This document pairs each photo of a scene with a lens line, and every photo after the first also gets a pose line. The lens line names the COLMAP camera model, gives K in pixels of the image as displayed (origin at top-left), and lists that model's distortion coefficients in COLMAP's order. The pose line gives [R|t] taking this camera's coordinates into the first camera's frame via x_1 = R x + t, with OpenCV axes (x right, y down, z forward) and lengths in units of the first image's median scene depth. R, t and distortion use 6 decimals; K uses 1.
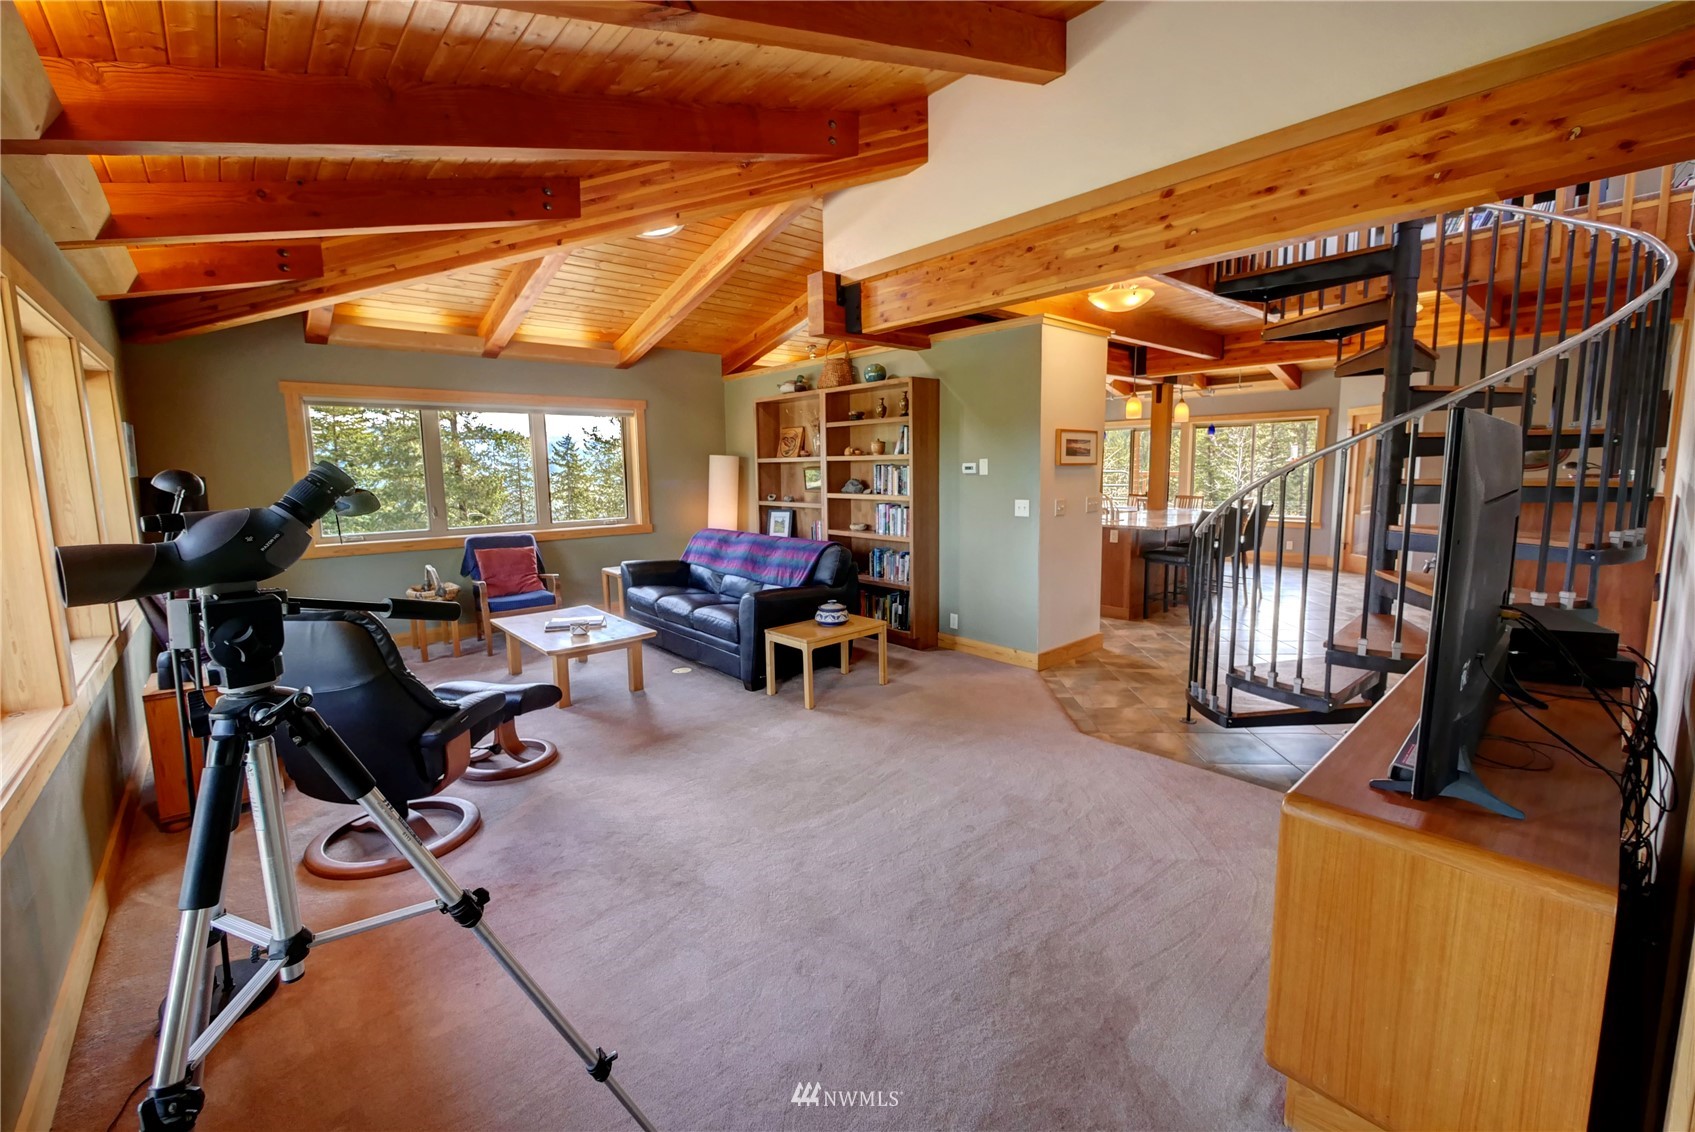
lens RADIAL K [[698.3, 0, 847.5], [0, 698.3, 566.0], [0, 0, 1]] dist [-0.000260, 0.000005]
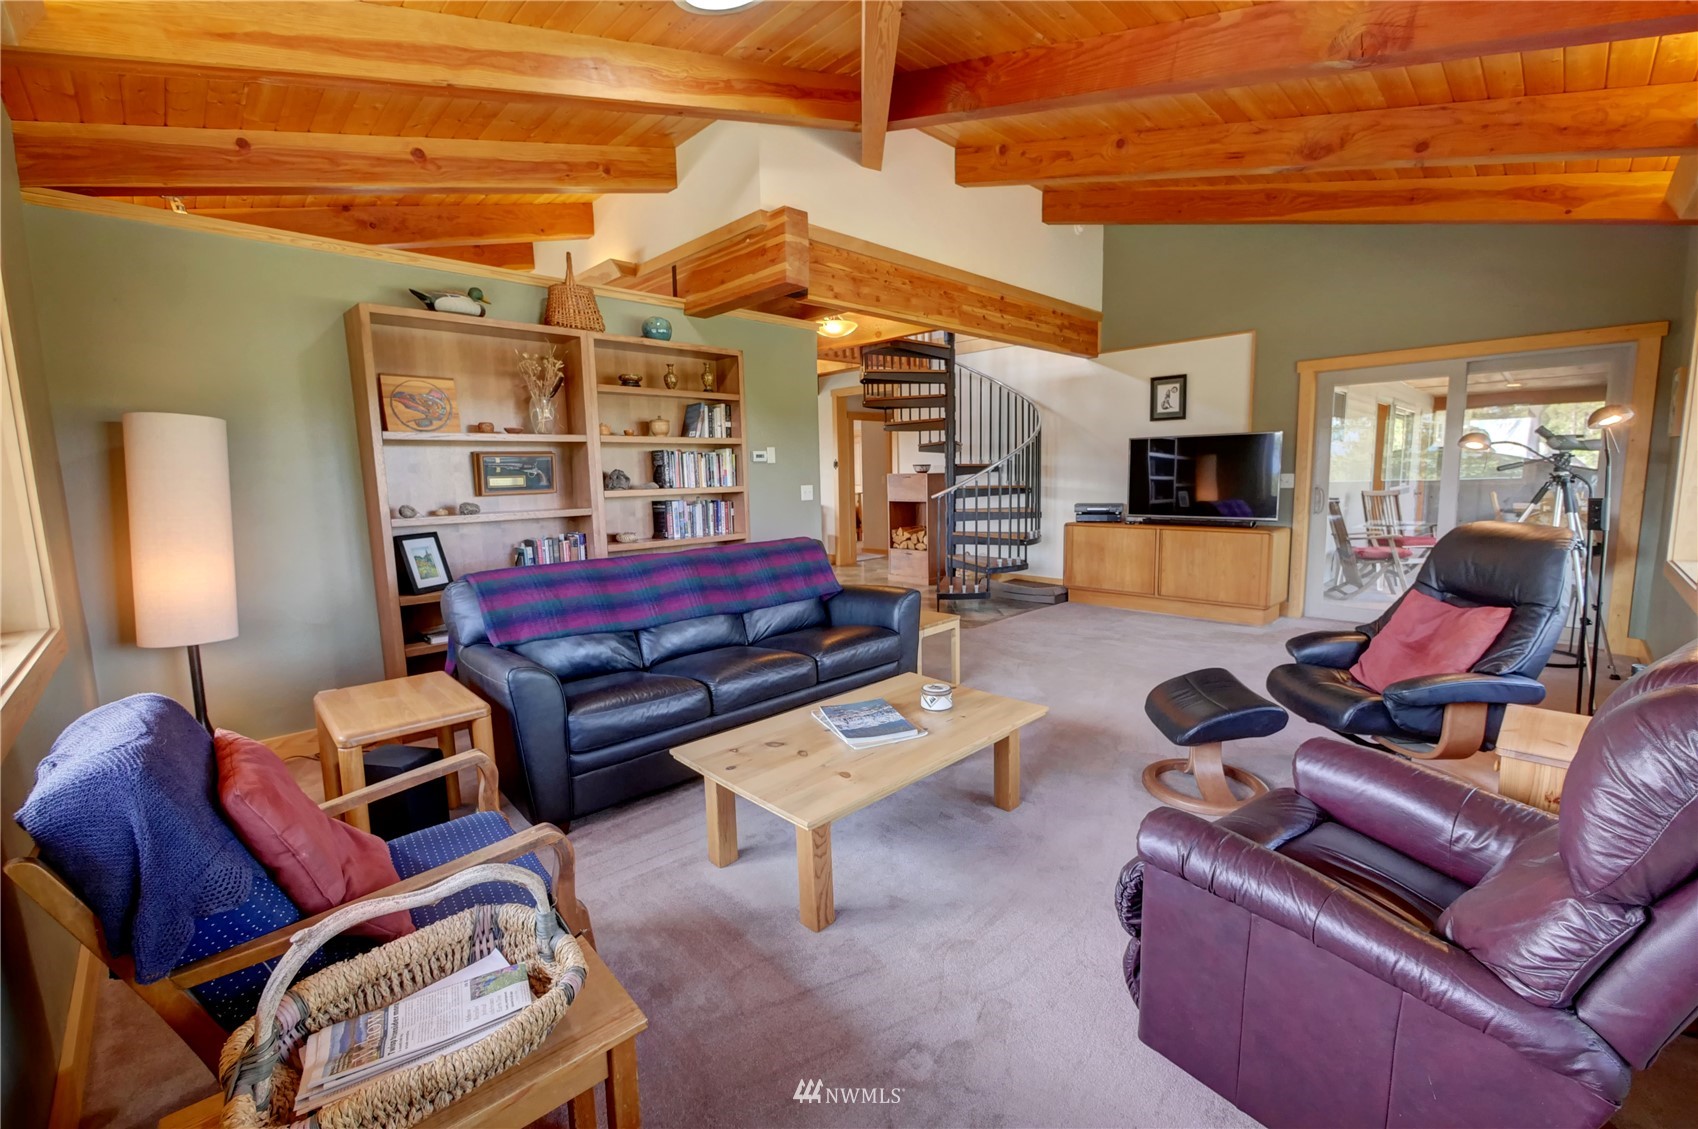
lens RADIAL K [[699.5, 0, 849.0], [0, 699.5, 564.5], [0, 0, 1]] dist [-0.000260, 0.000005]
pose [[-0.050345, -0.137634, 0.989203, -0.813142], [0.144598, 0.979019, 0.143576, -0.113516], [-0.988209, 0.150265, -0.029387, 0.923368]]
